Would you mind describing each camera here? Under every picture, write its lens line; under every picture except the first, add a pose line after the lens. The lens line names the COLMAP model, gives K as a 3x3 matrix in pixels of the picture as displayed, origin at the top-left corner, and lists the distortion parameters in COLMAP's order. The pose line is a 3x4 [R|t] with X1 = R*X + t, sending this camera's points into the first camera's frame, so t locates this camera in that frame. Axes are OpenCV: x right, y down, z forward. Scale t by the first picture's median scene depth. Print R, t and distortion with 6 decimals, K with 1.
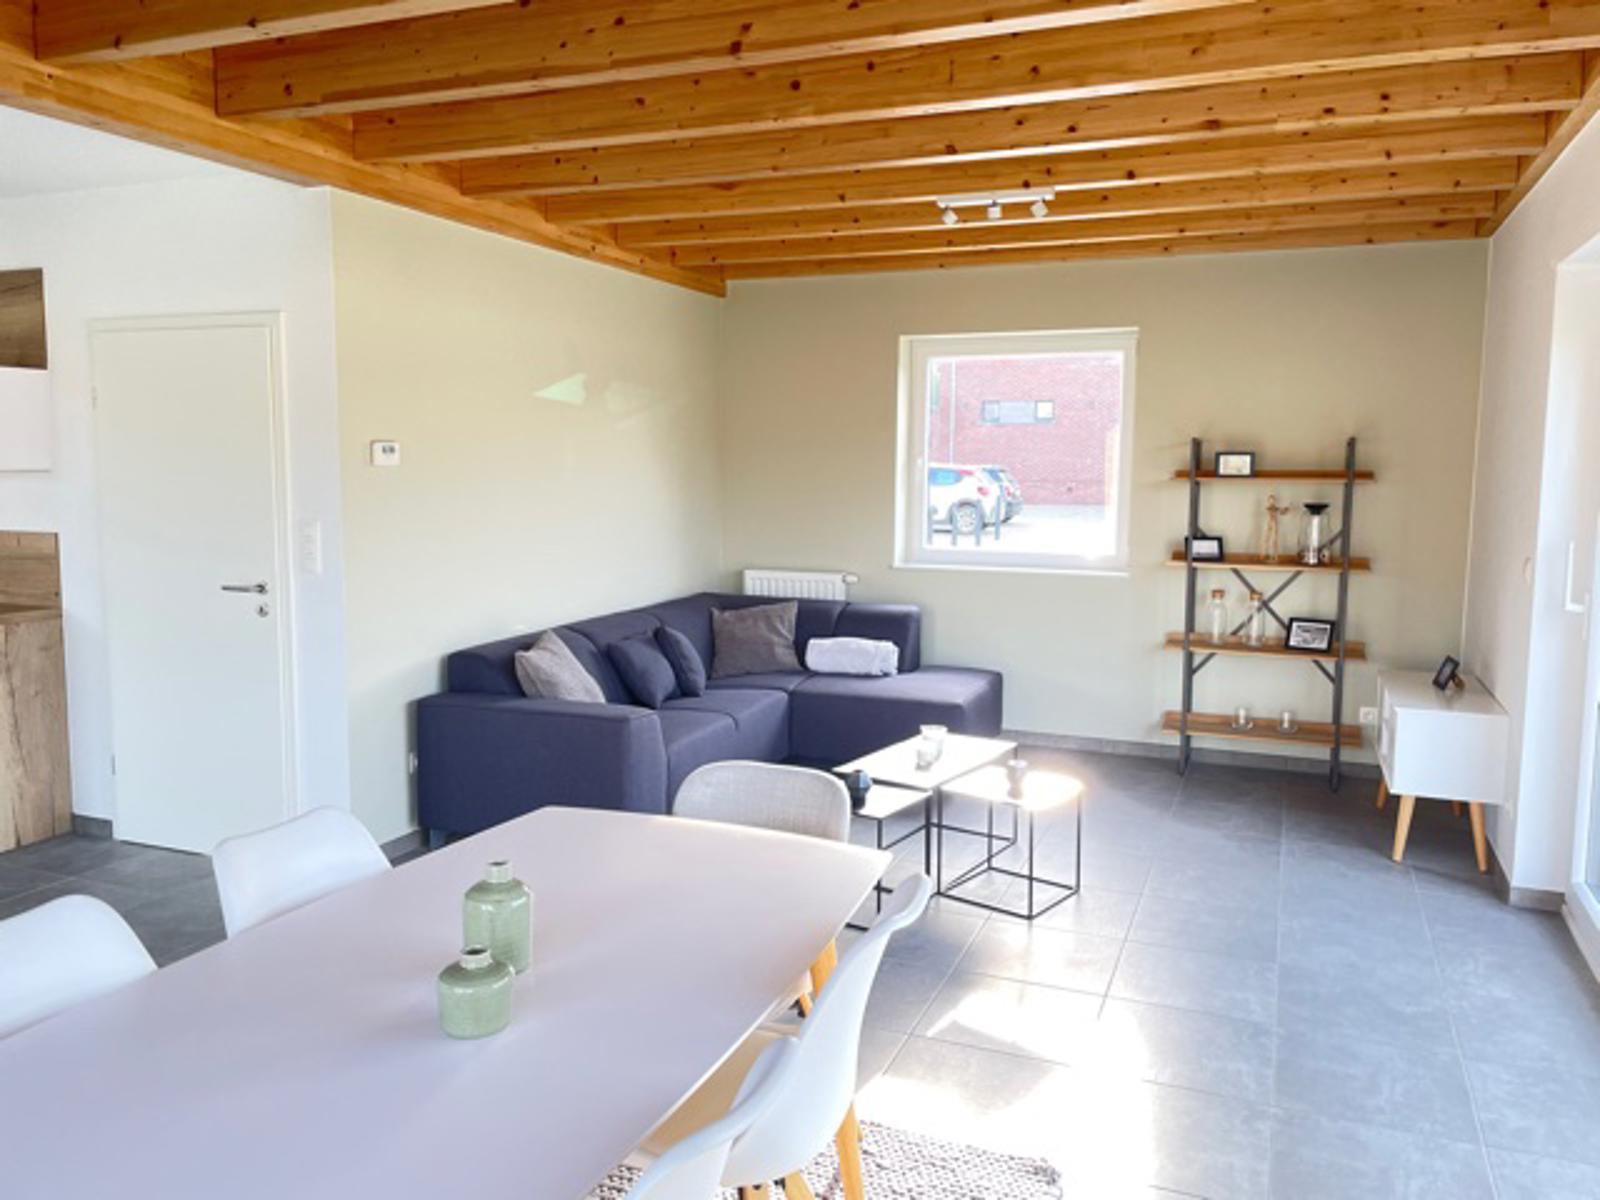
lens RADIAL K [[1214.3, 0, 800.2], [0, 1214.3, 587.4], [0, 0, 1]] dist [0.093786, -0.123249]
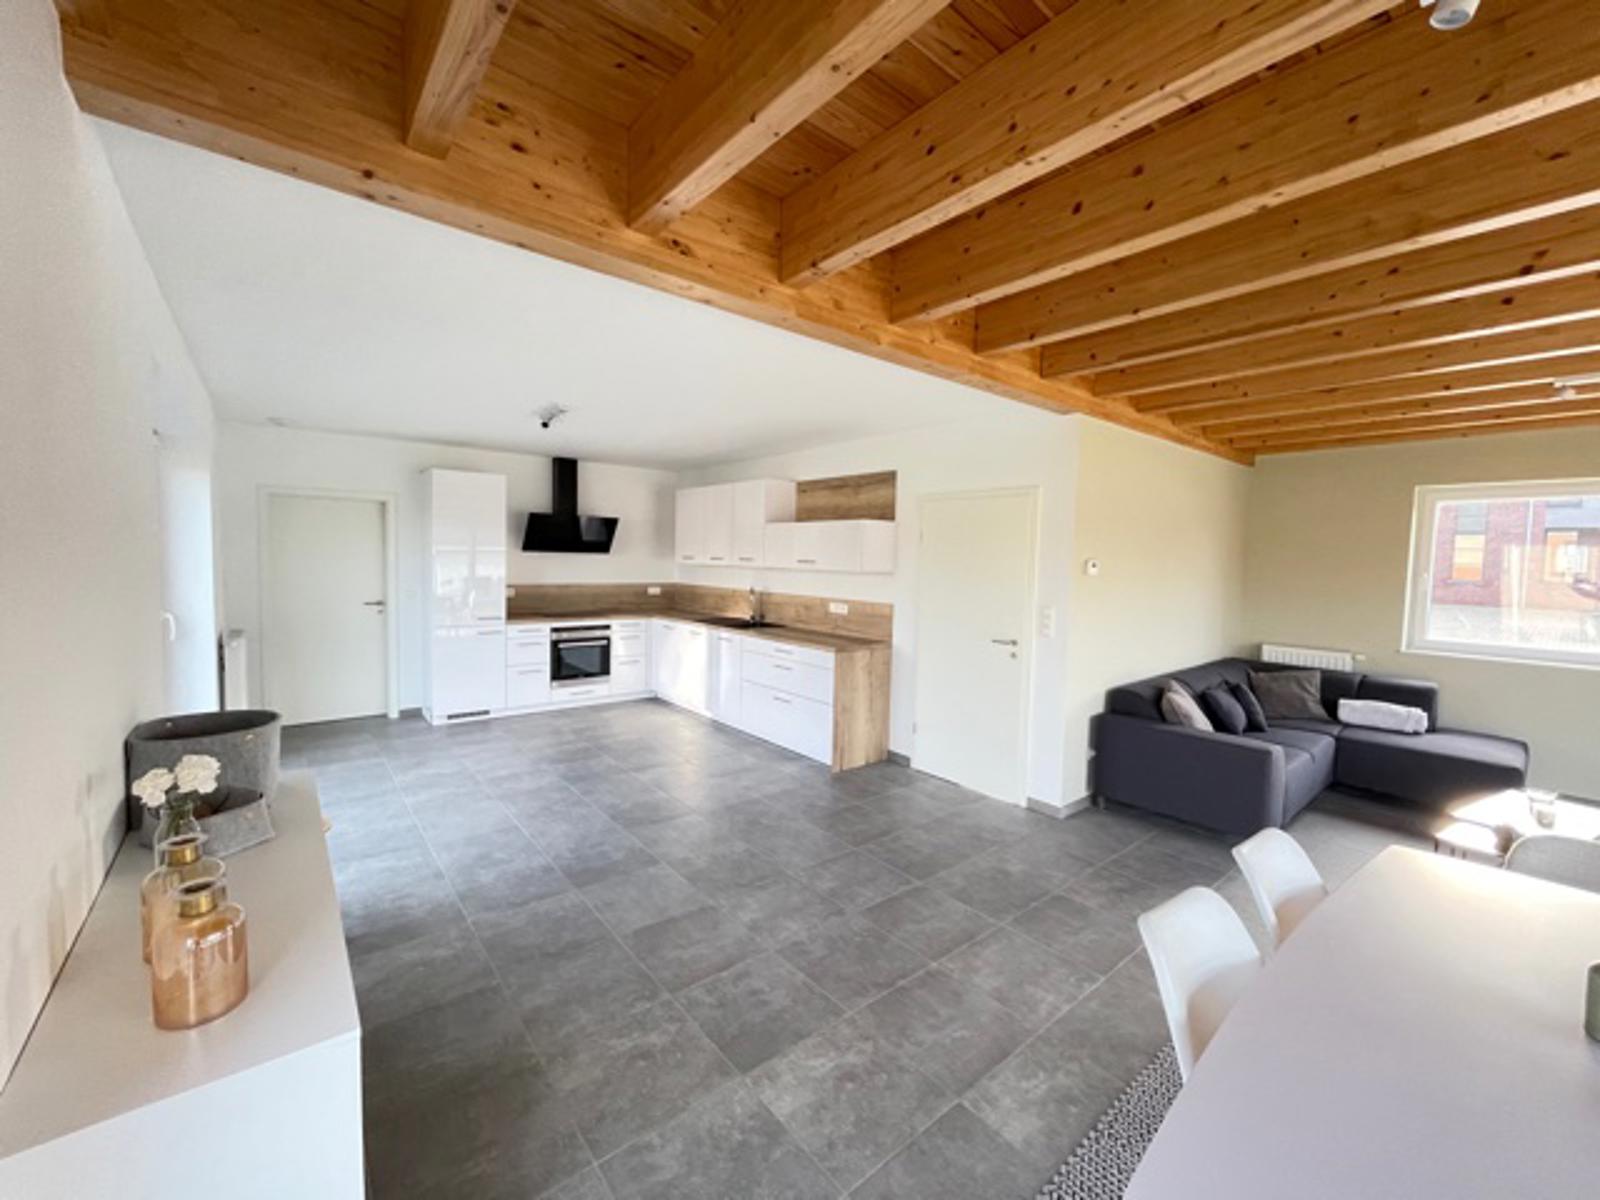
lens RADIAL K [[644.1, 0, 798.7], [0, 644.1, 593.9], [0, 0, 1]] dist [-0.002123, 0.000104]
pose [[0.879885, 0.039940, -0.473506, -0.256064], [-0.066167, 0.997052, -0.038853, -0.011703], [0.470558, 0.065516, 0.879933, 0.037679]]
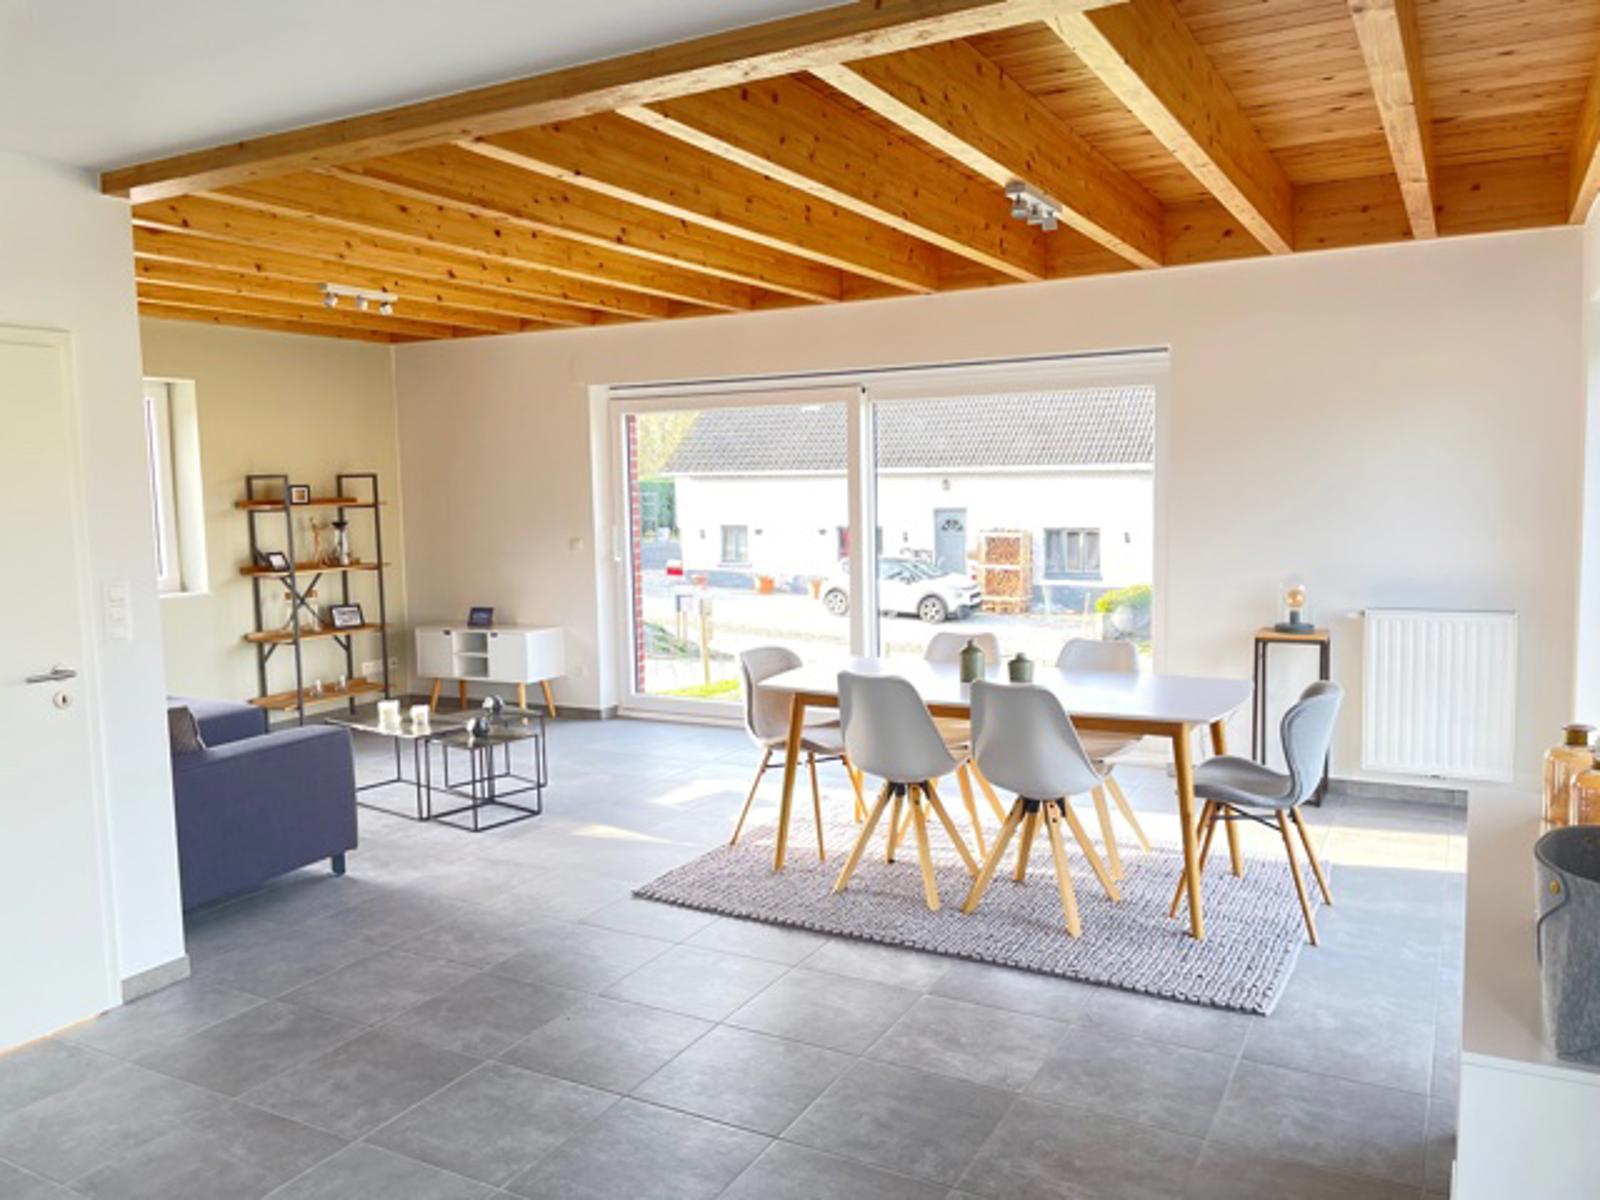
lens RADIAL K [[1214.3, 0, 800.2], [0, 1214.3, 587.4], [0, 0, 1]] dist [0.093786, -0.123249]
pose [[0.112574, -0.099441, 0.988655, -1.083368], [0.125883, 0.988390, 0.085081, -0.057076], [-0.985637, 0.114877, 0.123785, 0.393945]]
